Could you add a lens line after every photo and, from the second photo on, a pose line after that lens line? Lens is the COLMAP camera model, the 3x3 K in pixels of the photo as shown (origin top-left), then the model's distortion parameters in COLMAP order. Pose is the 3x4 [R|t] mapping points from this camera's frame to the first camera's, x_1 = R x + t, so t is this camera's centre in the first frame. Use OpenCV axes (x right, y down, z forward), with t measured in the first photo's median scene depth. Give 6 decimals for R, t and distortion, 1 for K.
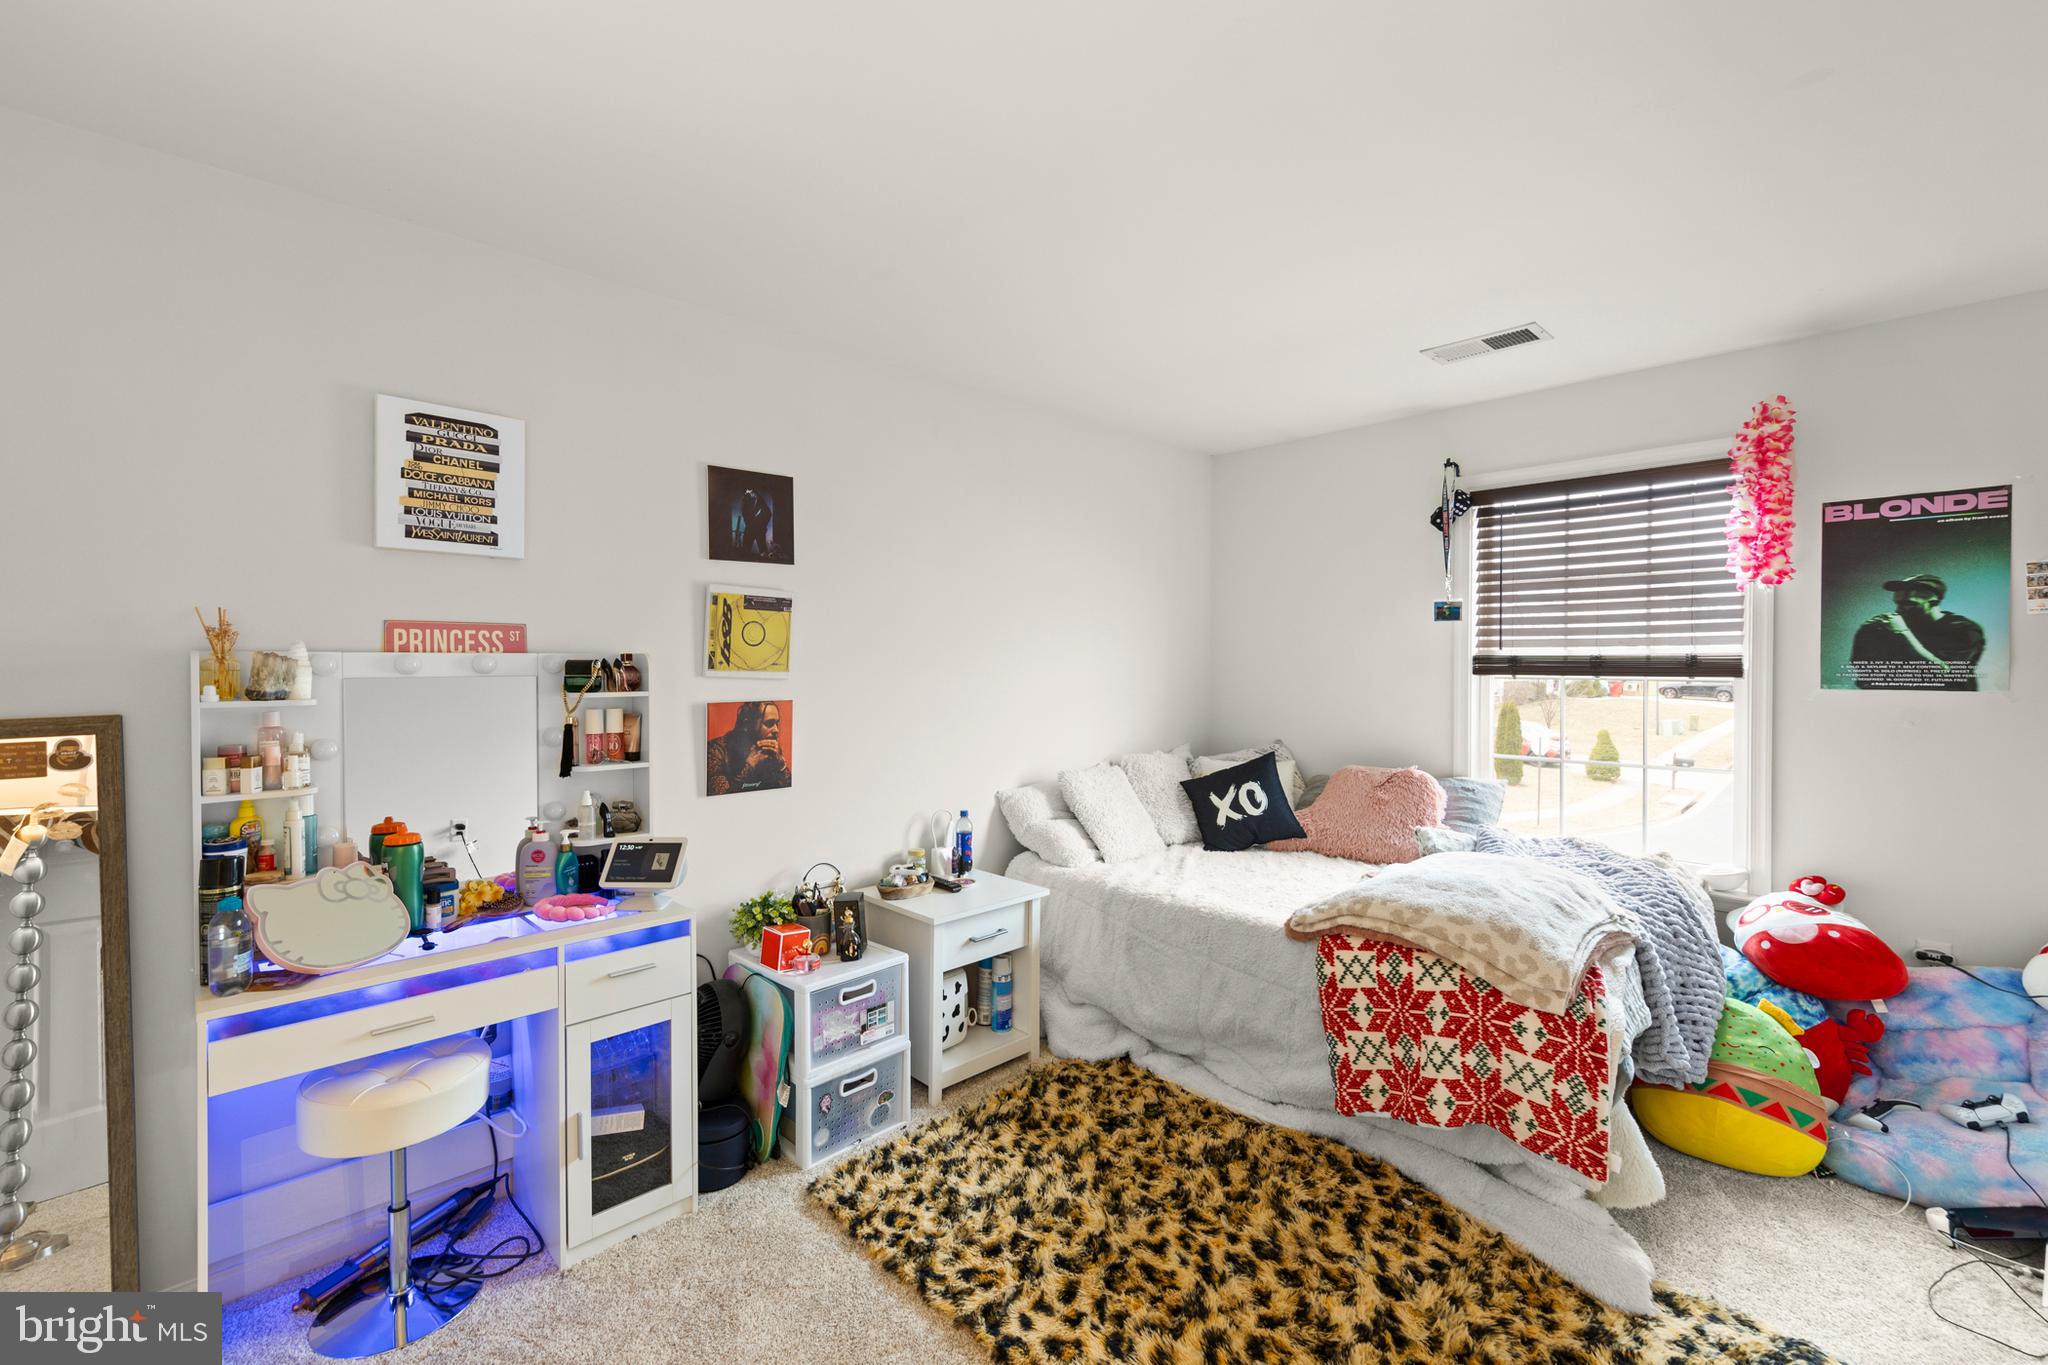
lens RADIAL K [[887.3, 0, 1024.4], [0, 887.3, 674.4], [0, 0, 1]] dist [0.007192, -0.000262]
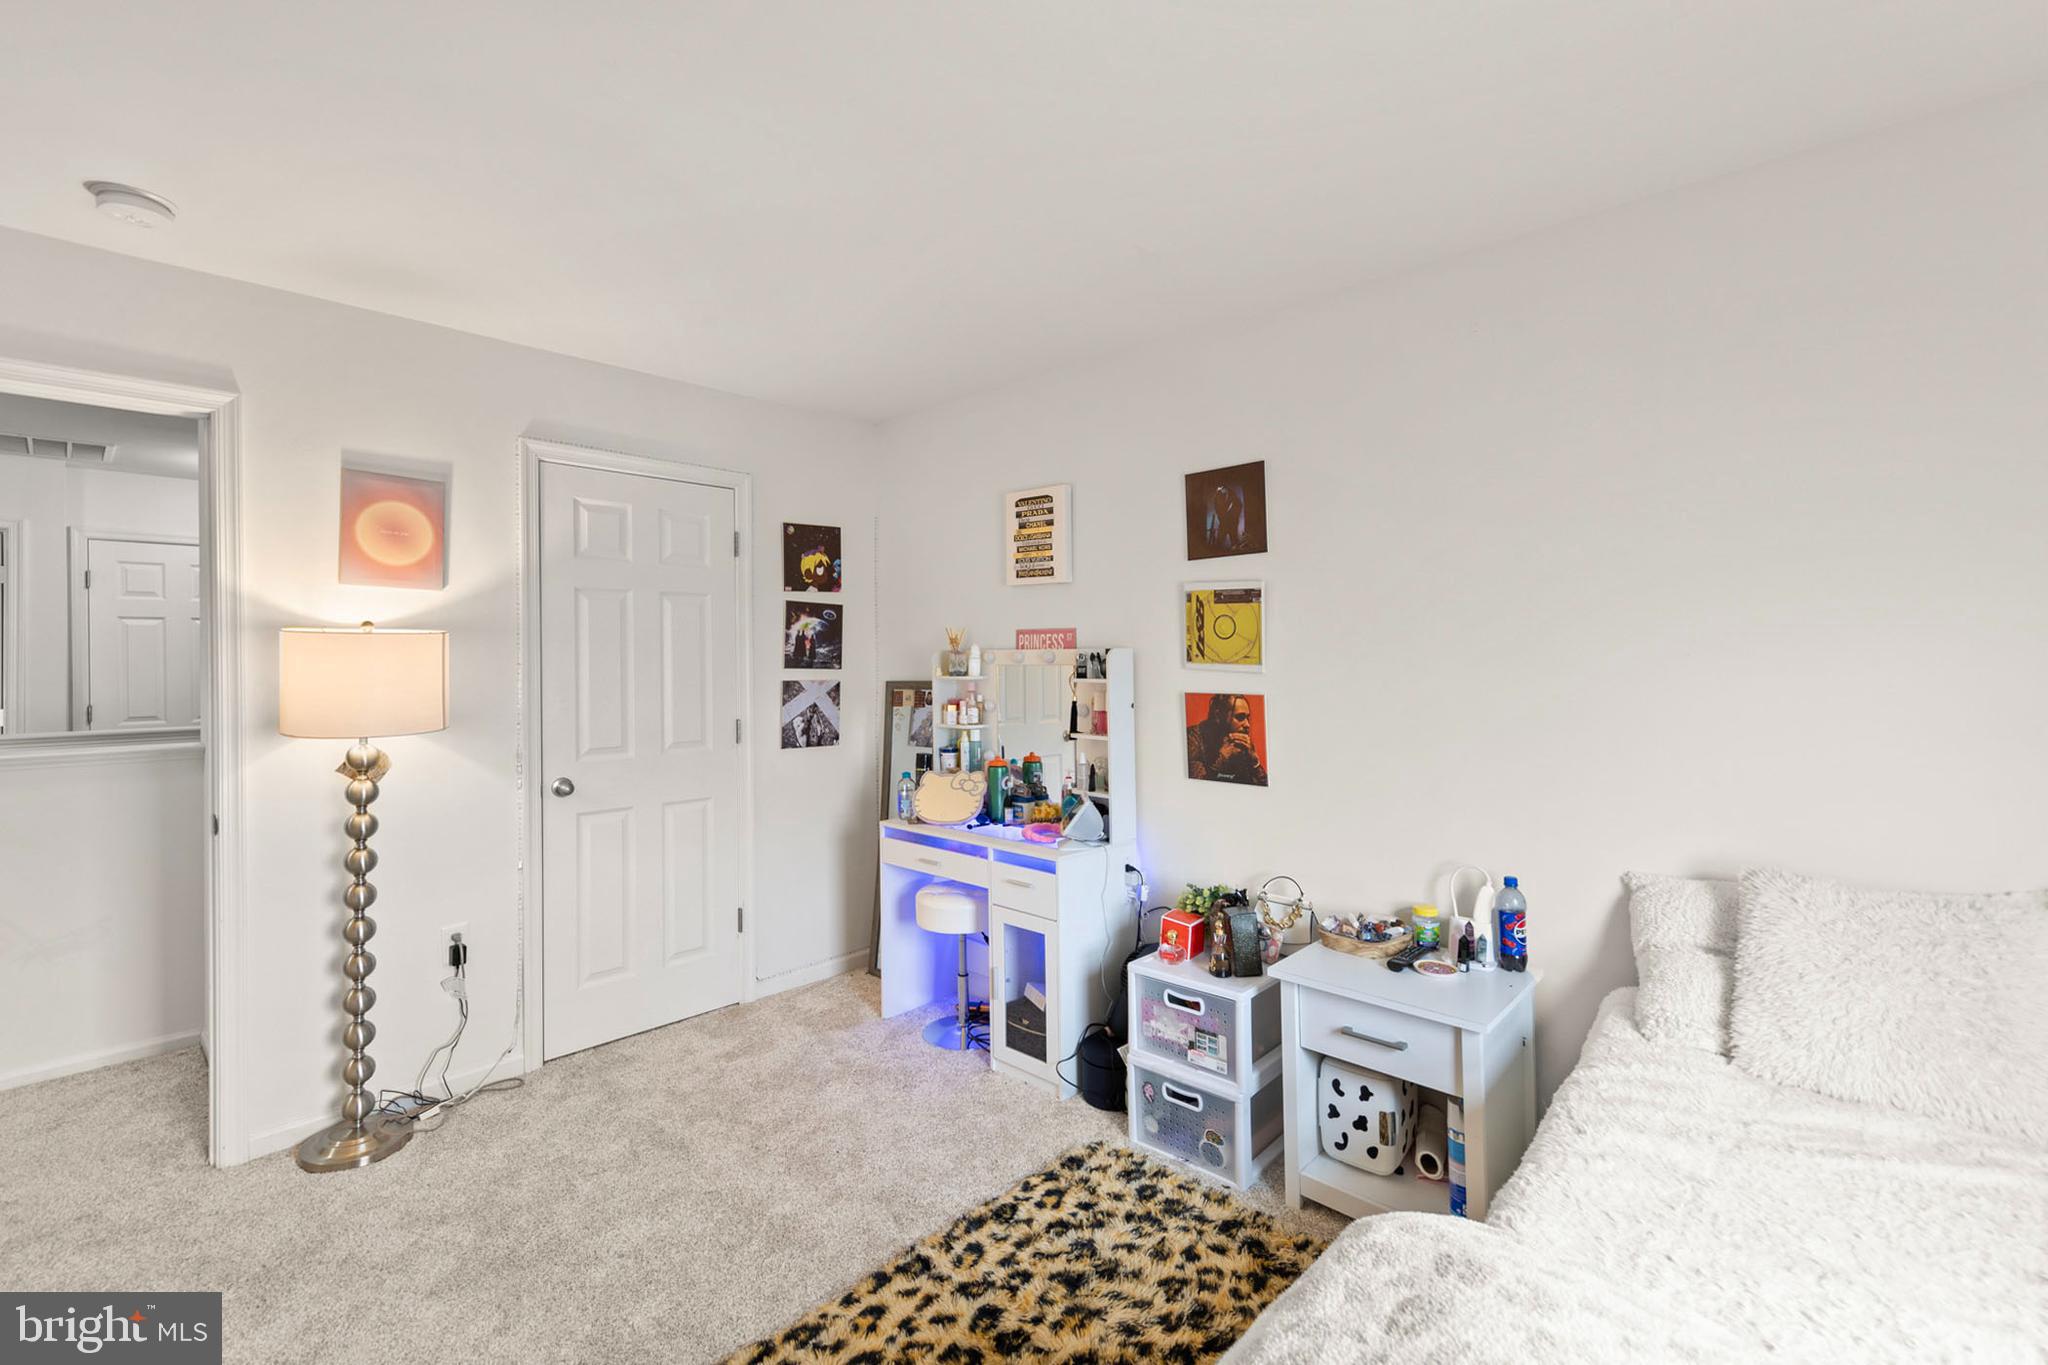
lens RADIAL K [[887.3, 0, 1023.0], [0, 887.3, 662.8], [0, 0, 1]] dist [0.007192, -0.000262]
pose [[0.038716, 0.005494, -0.999235, 0.746961], [-0.013858, 0.999892, 0.004961, -0.007313], [0.999154, 0.013655, 0.038788, 0.780116]]
